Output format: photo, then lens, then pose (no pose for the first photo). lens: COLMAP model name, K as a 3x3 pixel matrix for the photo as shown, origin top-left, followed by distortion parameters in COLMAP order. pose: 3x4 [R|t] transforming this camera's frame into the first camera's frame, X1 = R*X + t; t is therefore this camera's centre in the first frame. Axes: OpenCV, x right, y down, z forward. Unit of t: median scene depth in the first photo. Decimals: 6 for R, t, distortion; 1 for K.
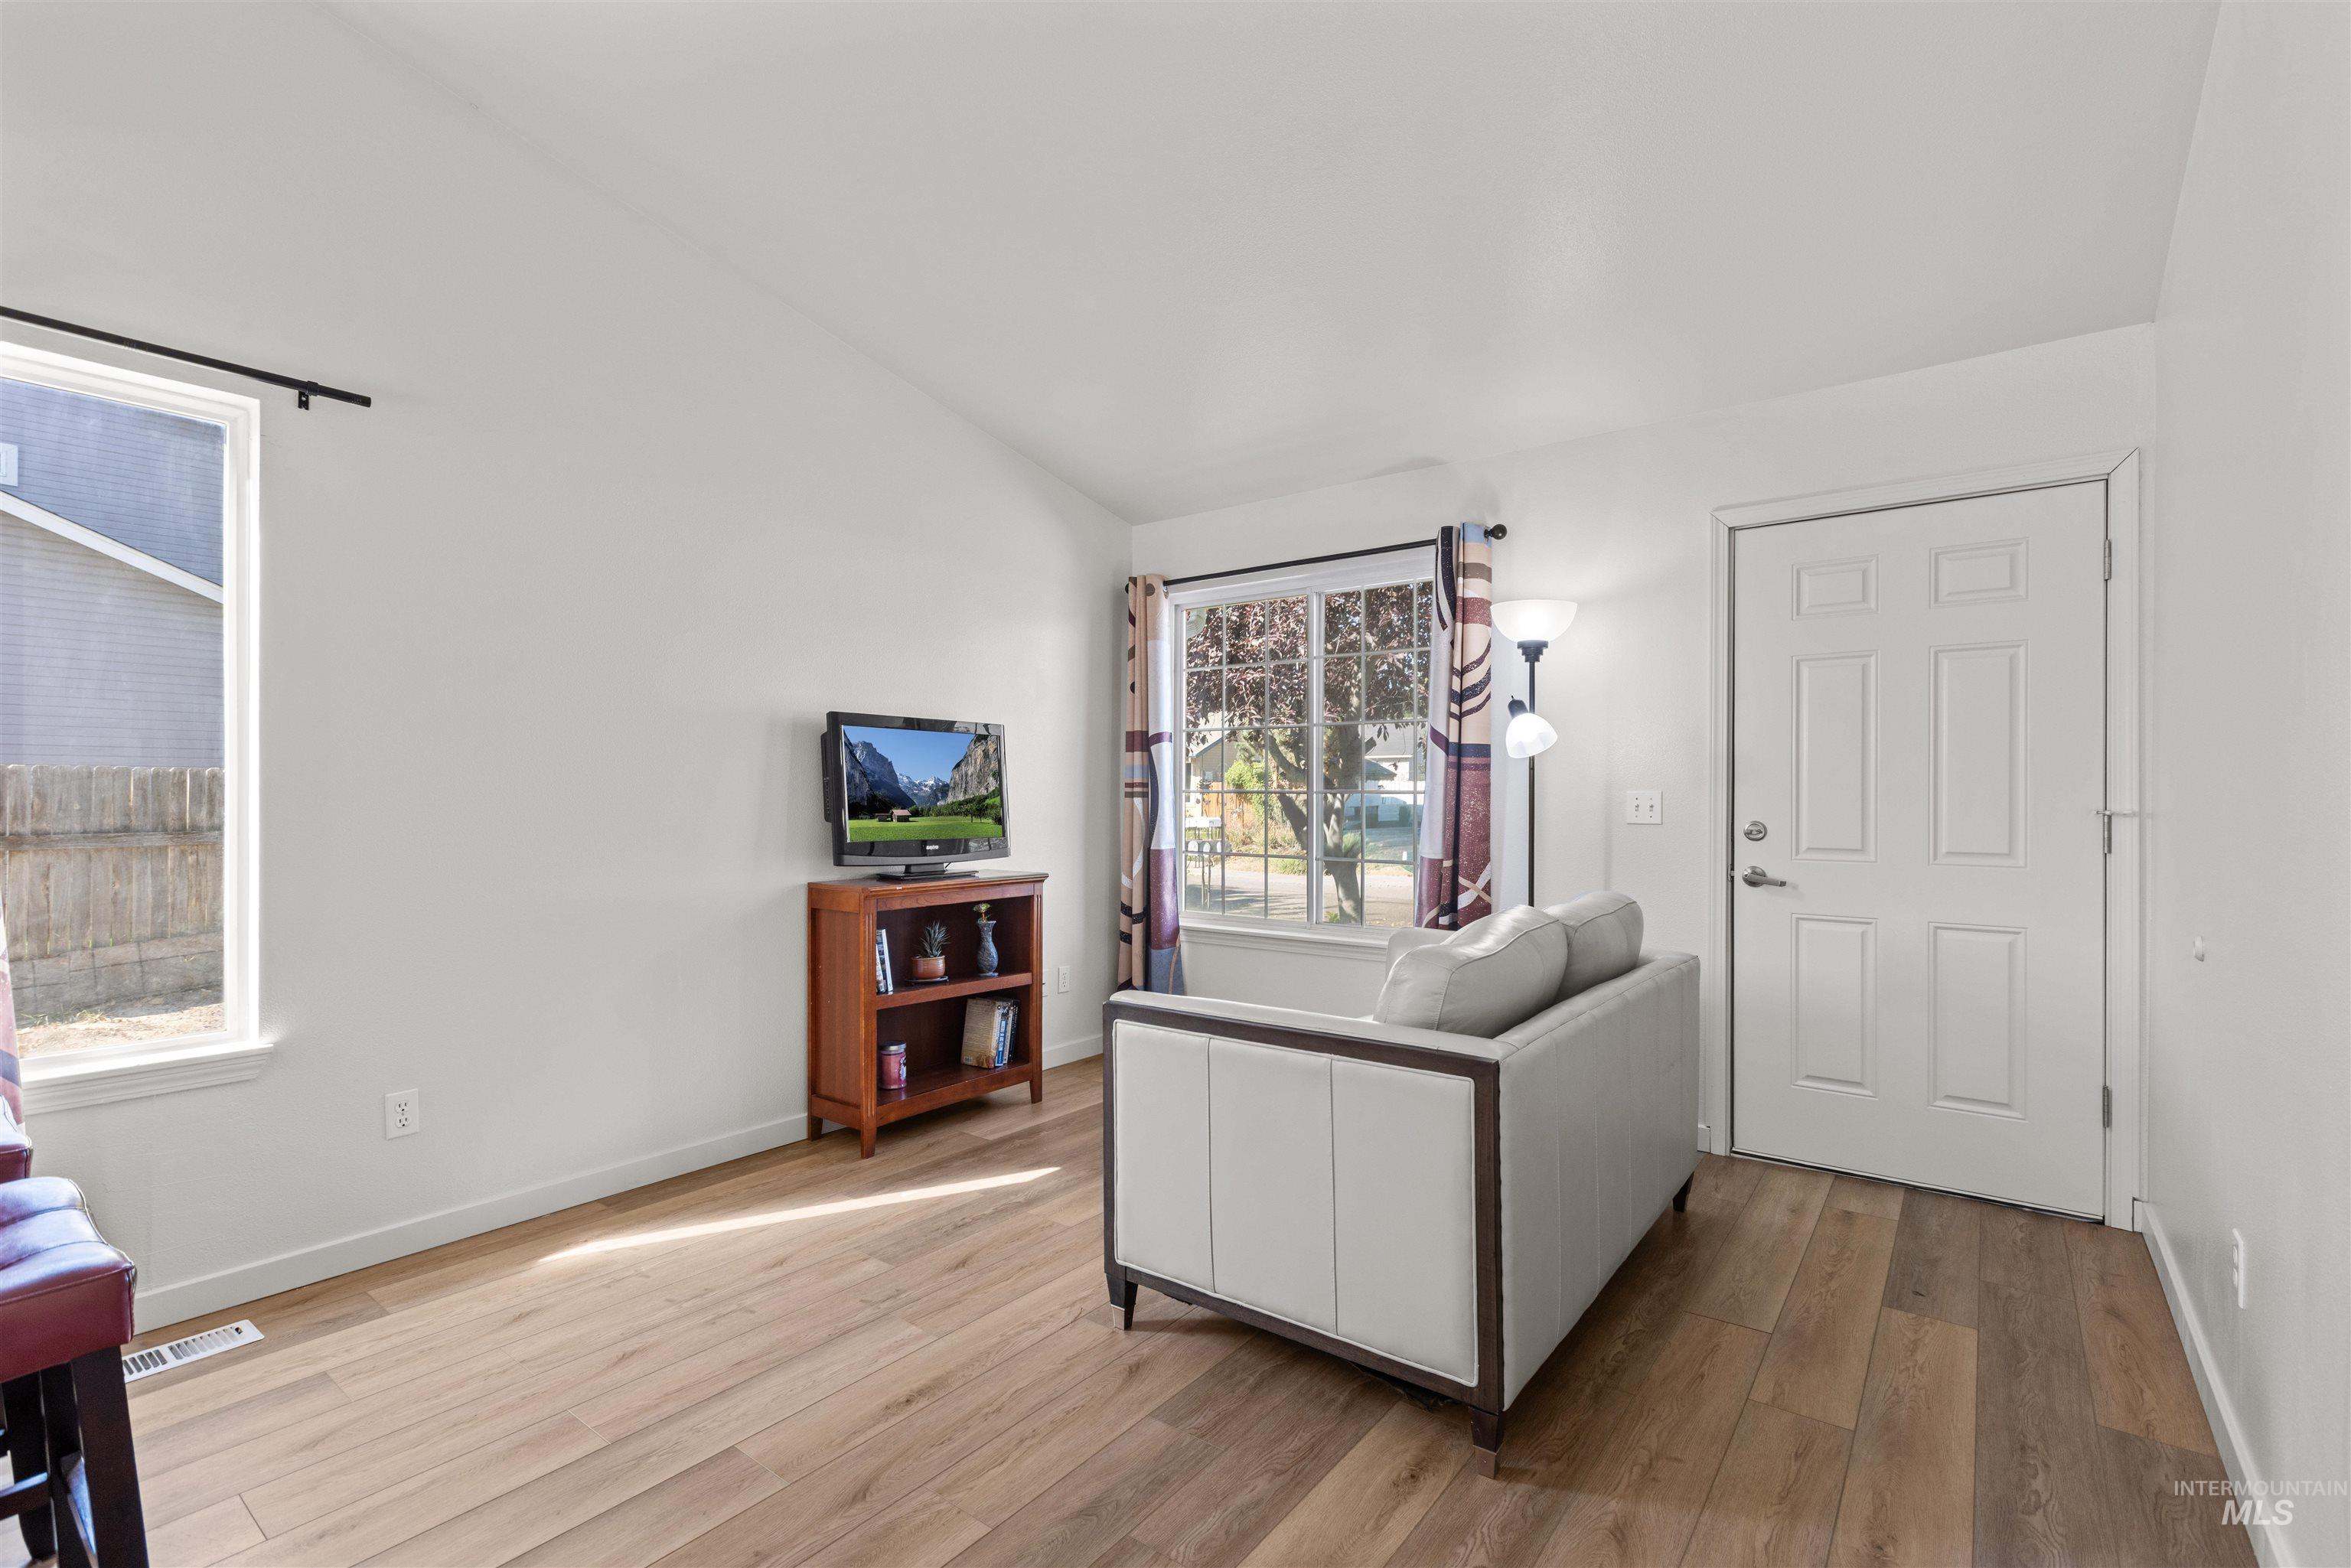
lens RADIAL K [[1075.1, 0, 1178.7], [0, 1075.1, 779.9], [0, 0, 1]] dist [-0.000031, 0.000017]
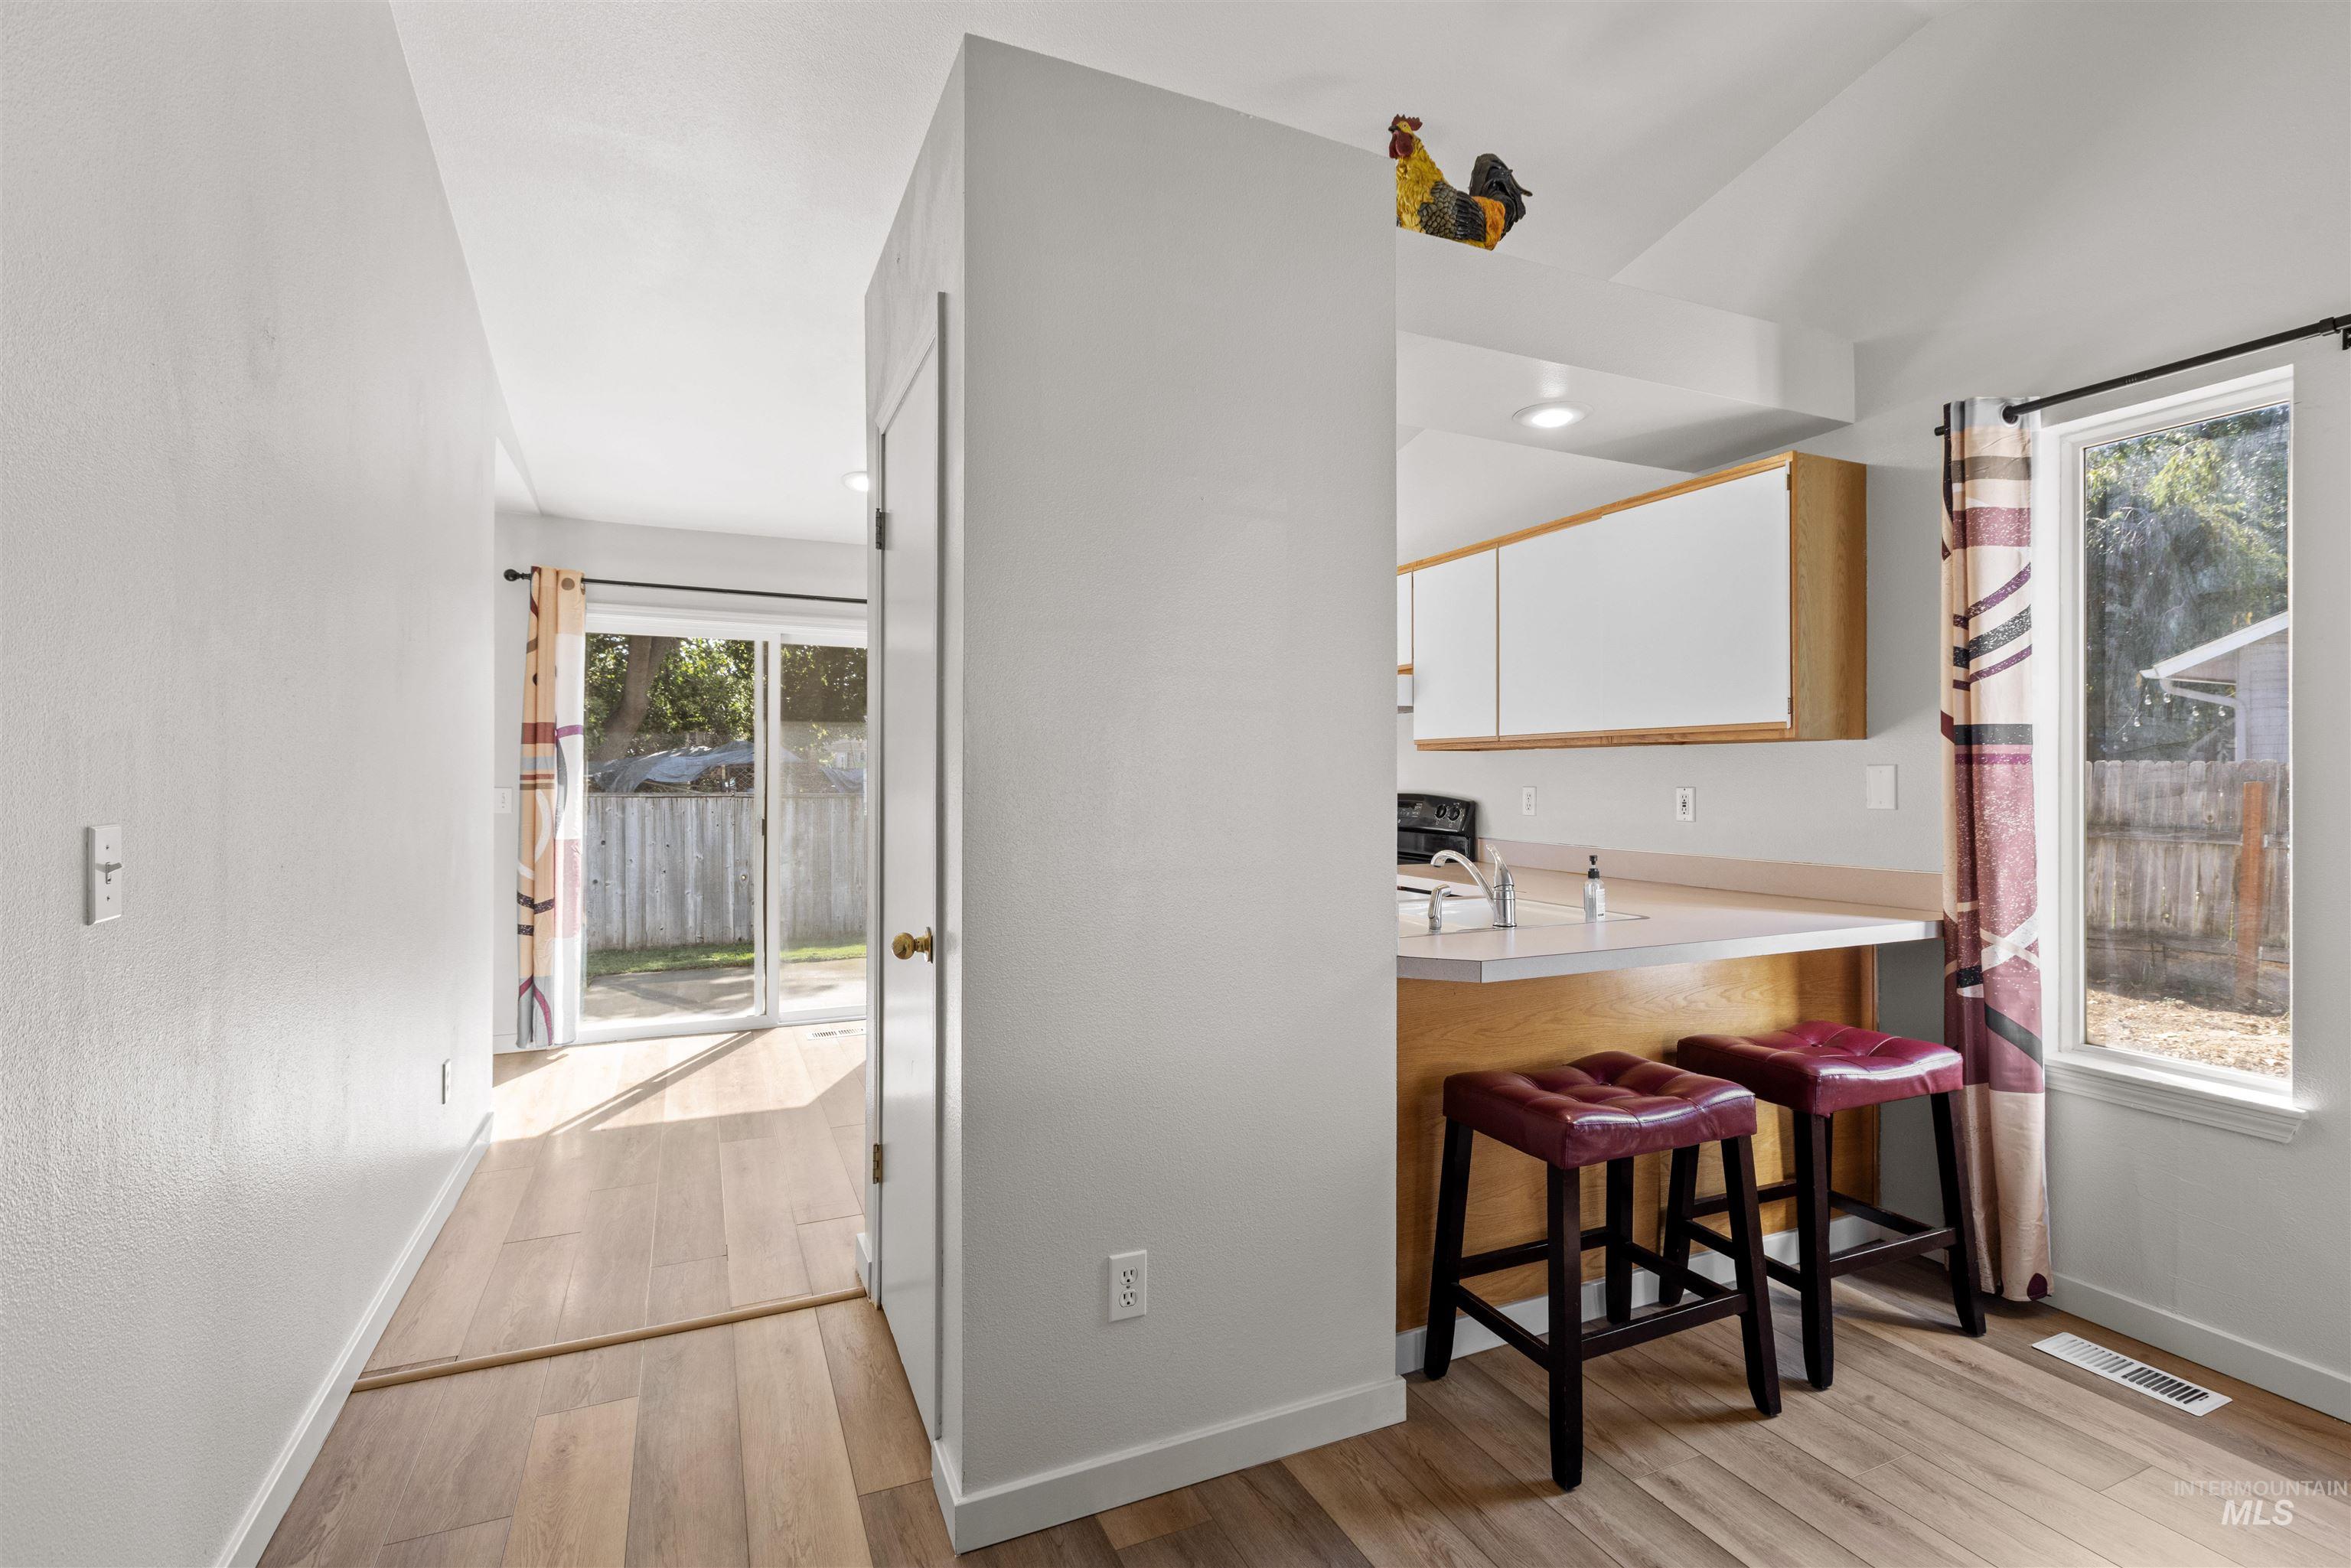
lens RADIAL K [[1041.8, 0, 1173.8], [0, 1041.8, 776.3], [0, 0, 1]] dist [0.000006, -0.000184]
pose [[-0.467915, -0.006614, -0.883749, 0.201202], [0.006774, 0.999916, -0.011070, -0.011590], [0.883747, -0.011166, -0.467831, 0.392435]]
